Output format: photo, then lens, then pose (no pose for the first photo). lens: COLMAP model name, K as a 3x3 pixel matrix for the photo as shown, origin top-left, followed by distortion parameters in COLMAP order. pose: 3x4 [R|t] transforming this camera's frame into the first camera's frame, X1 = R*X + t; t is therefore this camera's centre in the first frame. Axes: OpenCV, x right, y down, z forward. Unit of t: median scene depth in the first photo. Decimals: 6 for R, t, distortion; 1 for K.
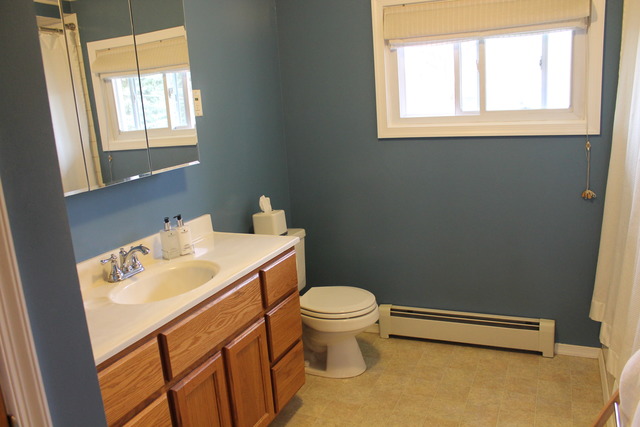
lens RADIAL K [[529.4, 0, 320.4], [0, 529.4, 223.5], [0, 0, 1]] dist [-0.167020, 0.137148]
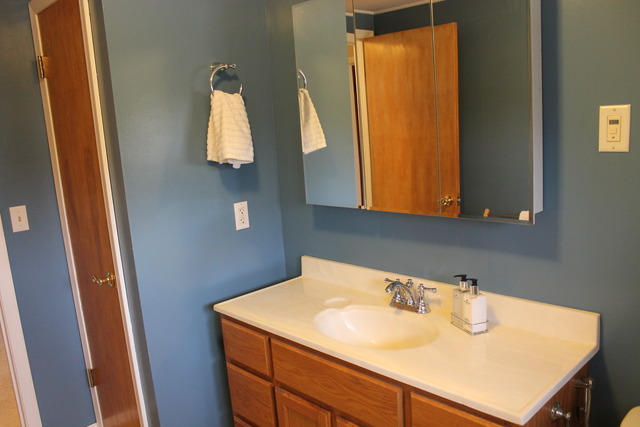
lens RADIAL K [[529.4, 0, 320.4], [0, 529.4, 223.5], [0, 0, 1]] dist [-0.167020, 0.137148]
pose [[-0.380417, 0.260392, -0.887400, 0.525435], [-0.122177, 0.936983, 0.327317, -0.356559], [0.916709, 0.232937, -0.324630, 1.178712]]
